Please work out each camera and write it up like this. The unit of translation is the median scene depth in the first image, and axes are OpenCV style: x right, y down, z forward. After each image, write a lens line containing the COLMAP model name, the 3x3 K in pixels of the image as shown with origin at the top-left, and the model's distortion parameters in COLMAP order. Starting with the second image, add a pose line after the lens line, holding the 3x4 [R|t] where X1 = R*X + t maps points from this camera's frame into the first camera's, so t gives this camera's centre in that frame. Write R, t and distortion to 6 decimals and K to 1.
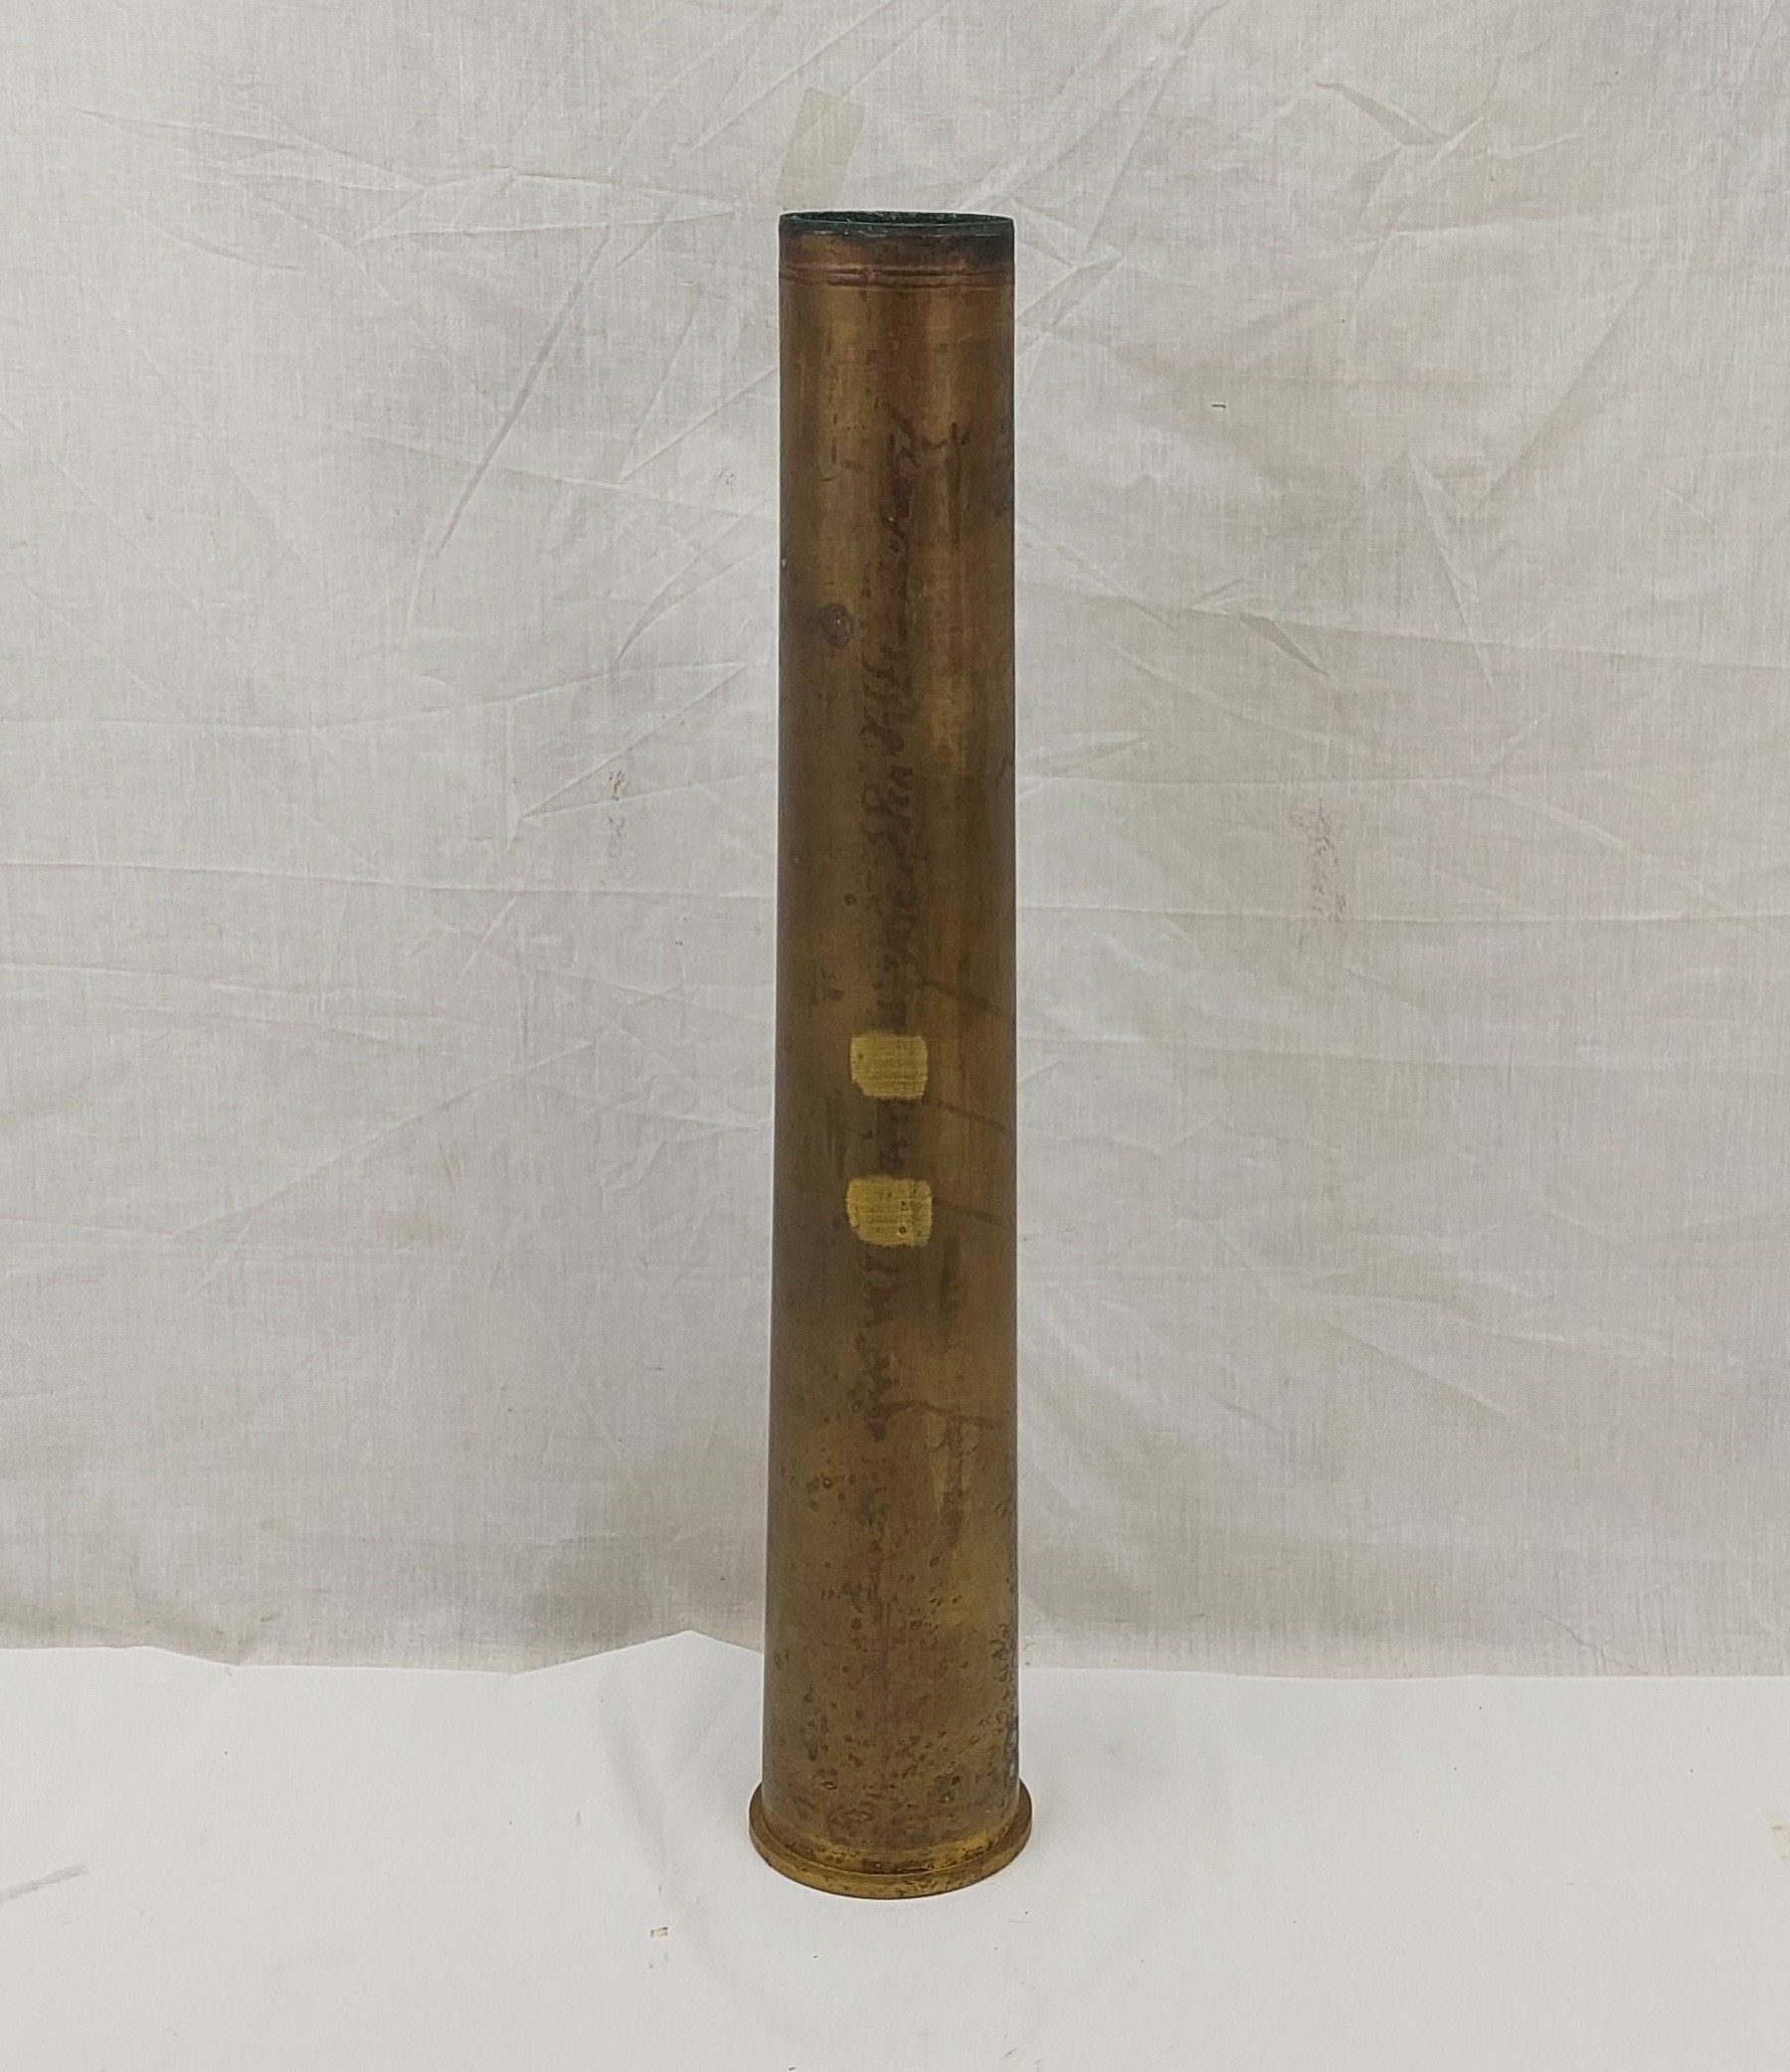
lens RADIAL K [[3079.6, 0, 1000.5], [0, 3079.6, 1098.8], [0, 0, 1]] dist [0.295585, -0.834106]
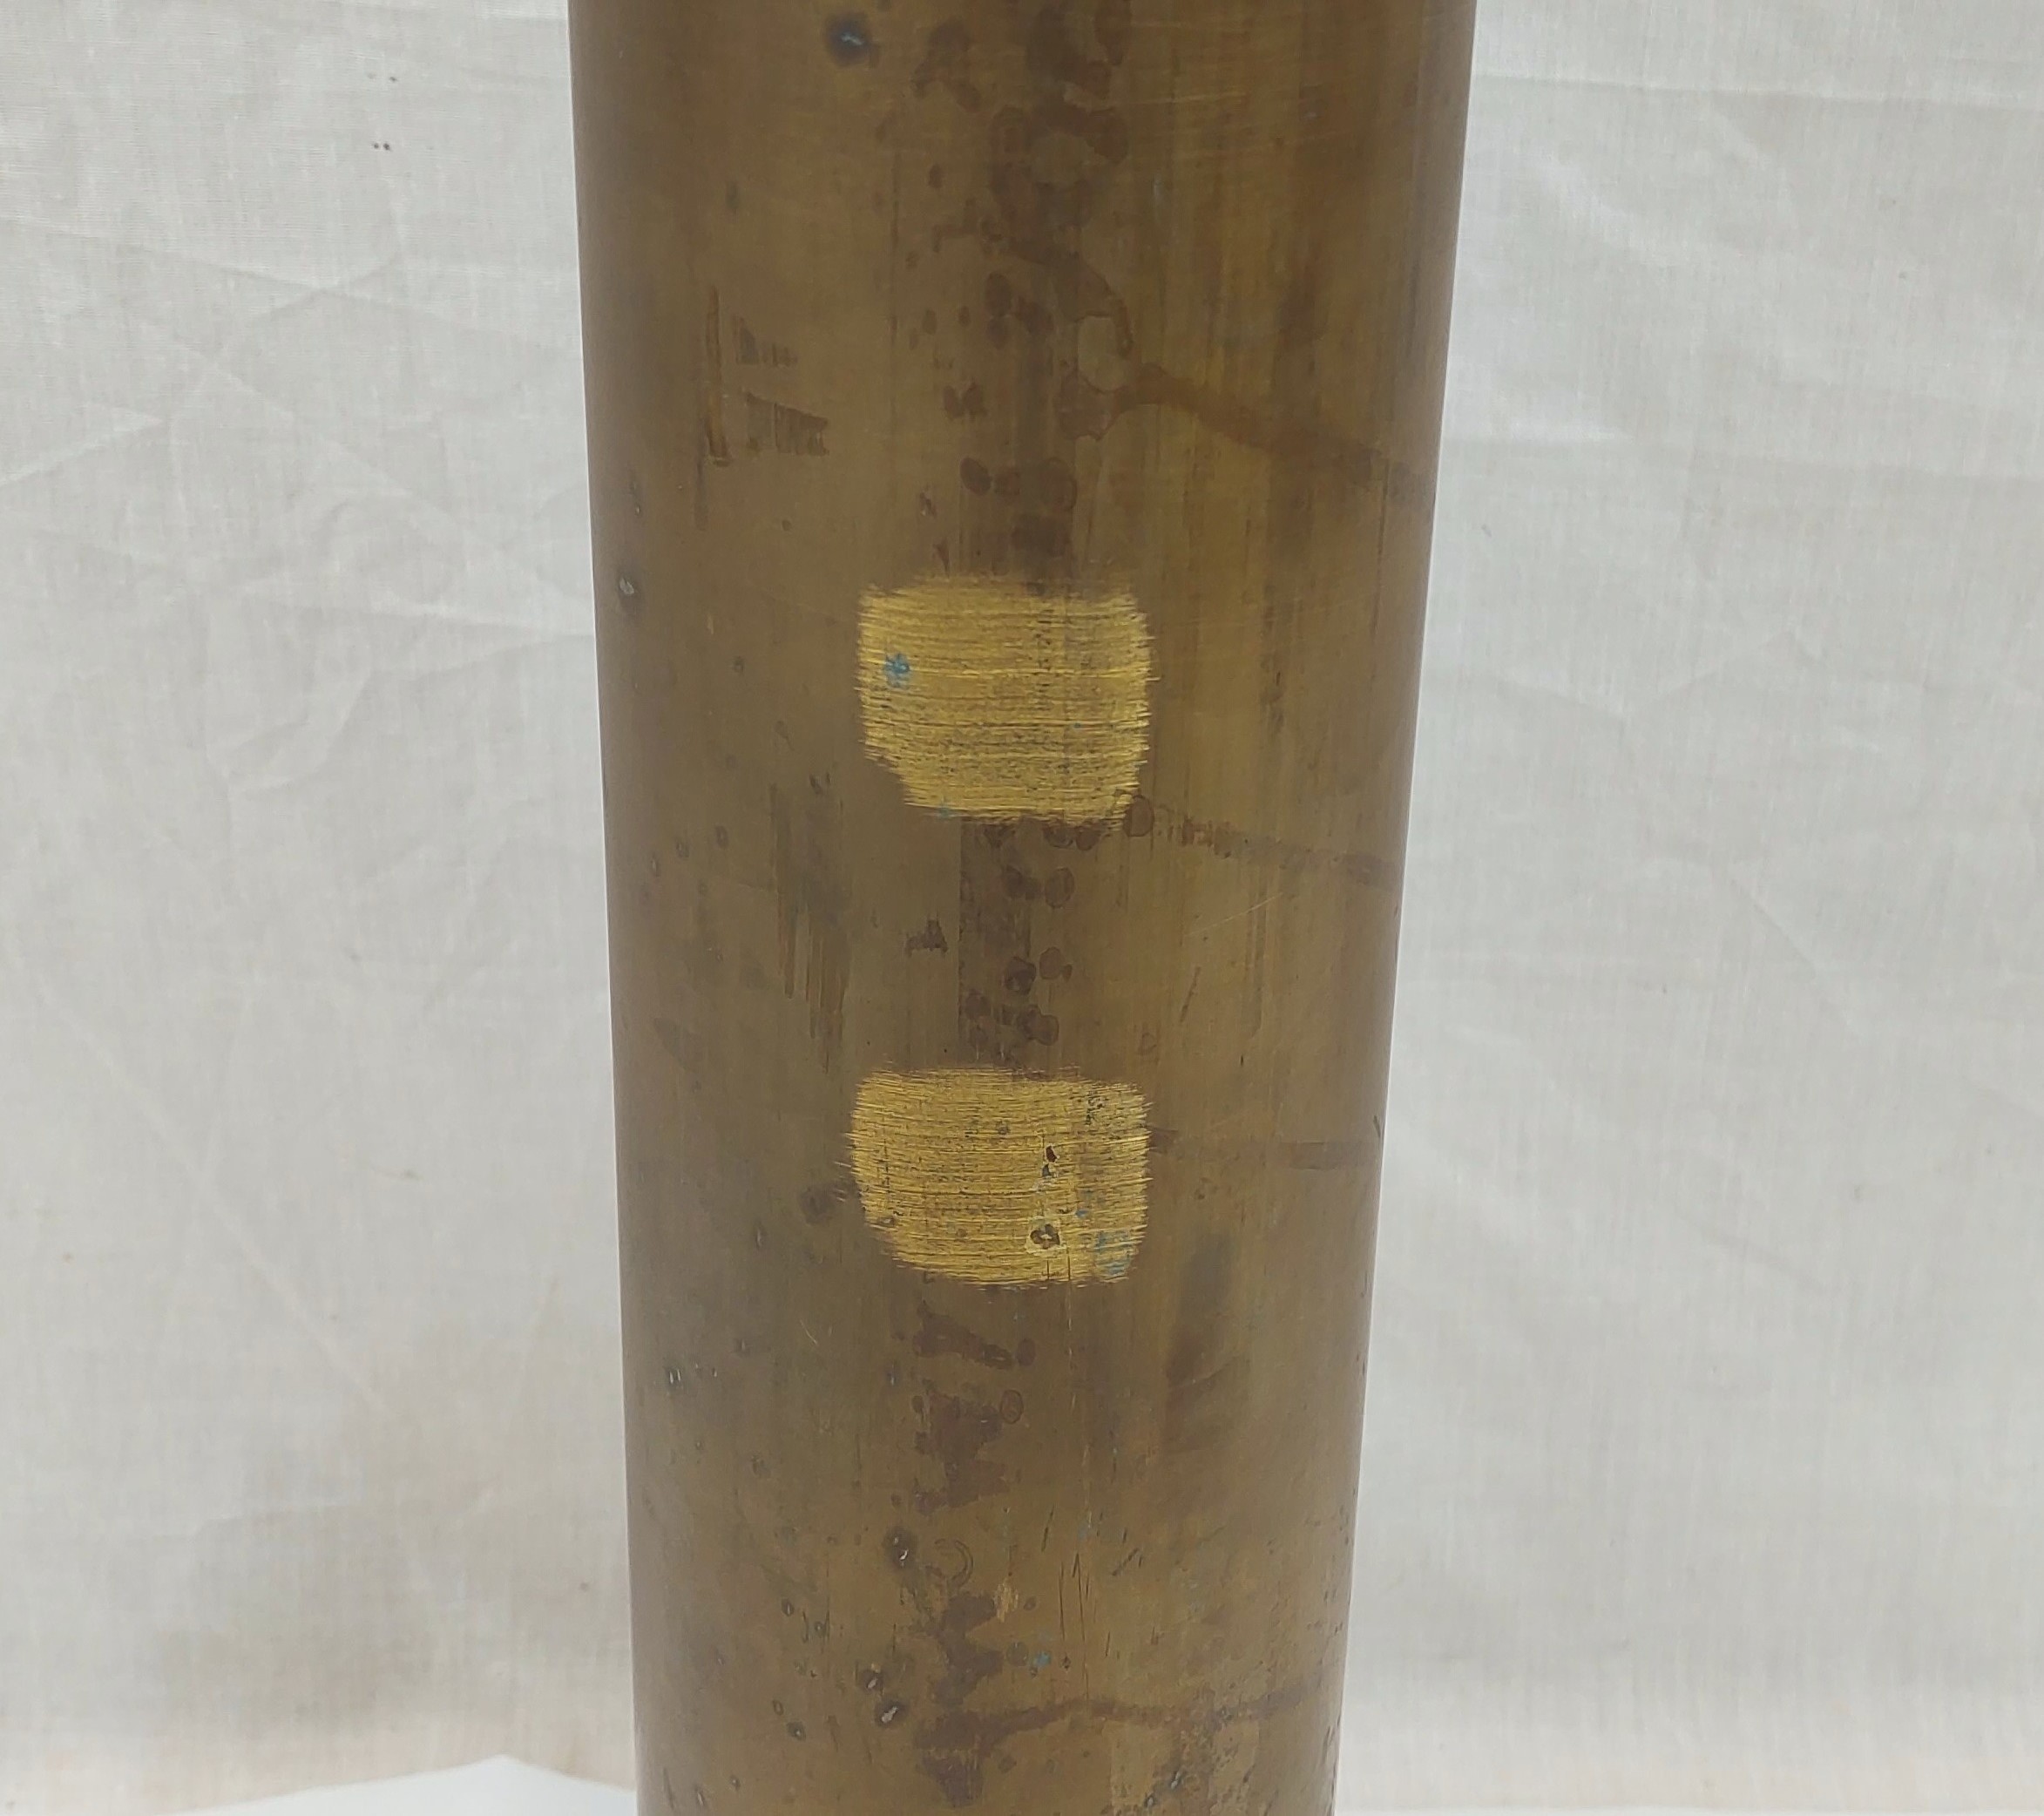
lens RADIAL K [[2915.6, 0, 1153.8], [0, 2915.6, 912.2], [0, 0, 1]] dist [0.052700, -0.003387]
pose [[0.998553, -0.000607, 0.053767, -0.036225], [-0.011674, 0.973637, 0.227803, -0.049373], [-0.052488, -0.228101, 0.972222, 0.739256]]
